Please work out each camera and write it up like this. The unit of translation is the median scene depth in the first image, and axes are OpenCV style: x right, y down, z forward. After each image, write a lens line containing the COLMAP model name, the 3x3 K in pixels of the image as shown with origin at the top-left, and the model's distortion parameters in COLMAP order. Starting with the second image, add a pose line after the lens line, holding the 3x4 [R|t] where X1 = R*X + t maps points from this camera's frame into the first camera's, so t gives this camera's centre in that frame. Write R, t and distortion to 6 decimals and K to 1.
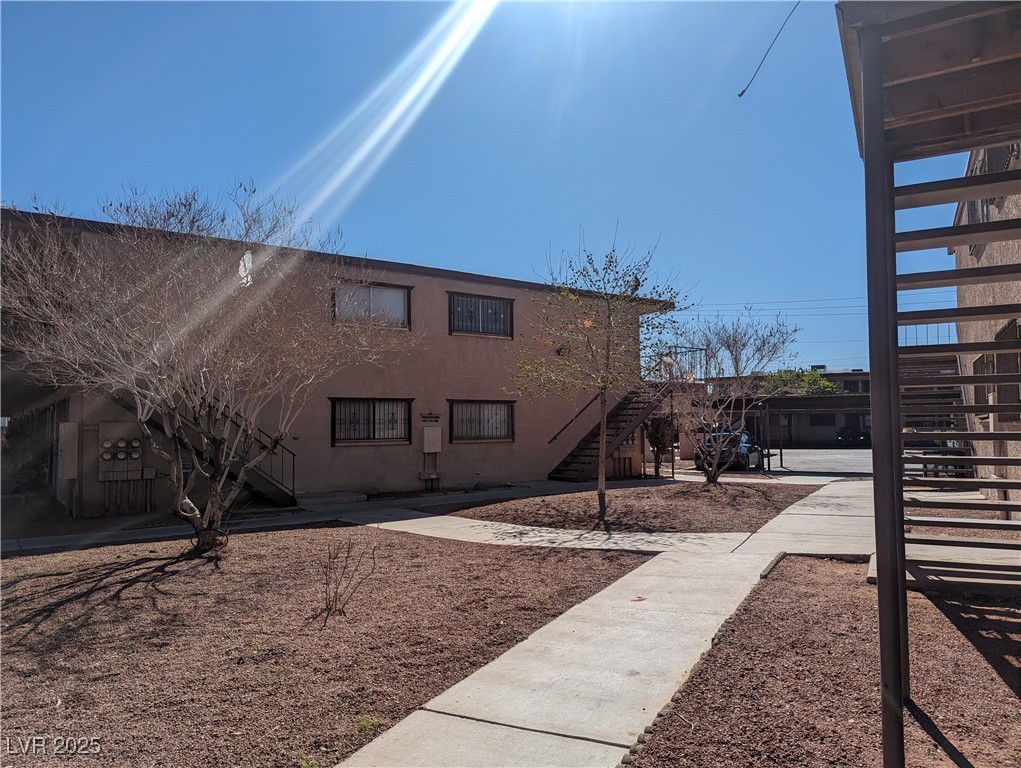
lens RADIAL K [[723.9, 0, 510.5], [0, 723.9, 384.0], [0, 0, 1]] dist [0.065384, -0.057477]
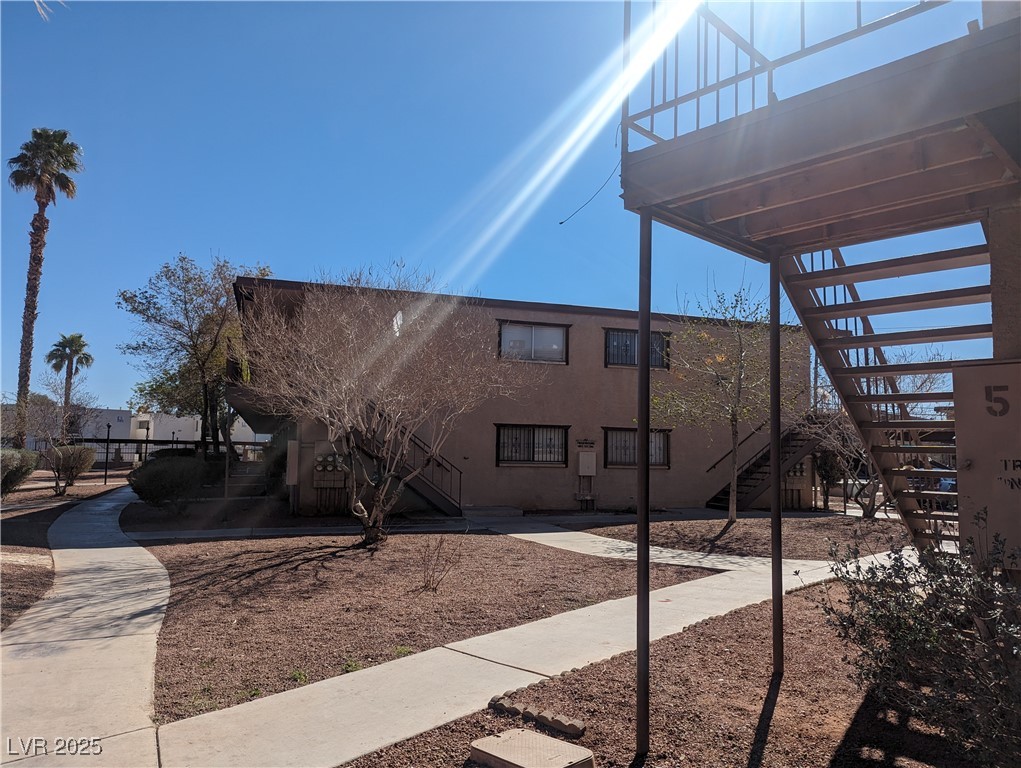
lens RADIAL K [[723.9, 0, 510.5], [0, 723.9, 384.0], [0, 0, 1]] dist [0.065384, -0.057477]
pose [[0.957621, 0.000859, -0.288031, 0.138417], [-0.010471, 0.999438, -0.031833, -0.010598], [0.287842, 0.033500, 0.957092, -0.118835]]
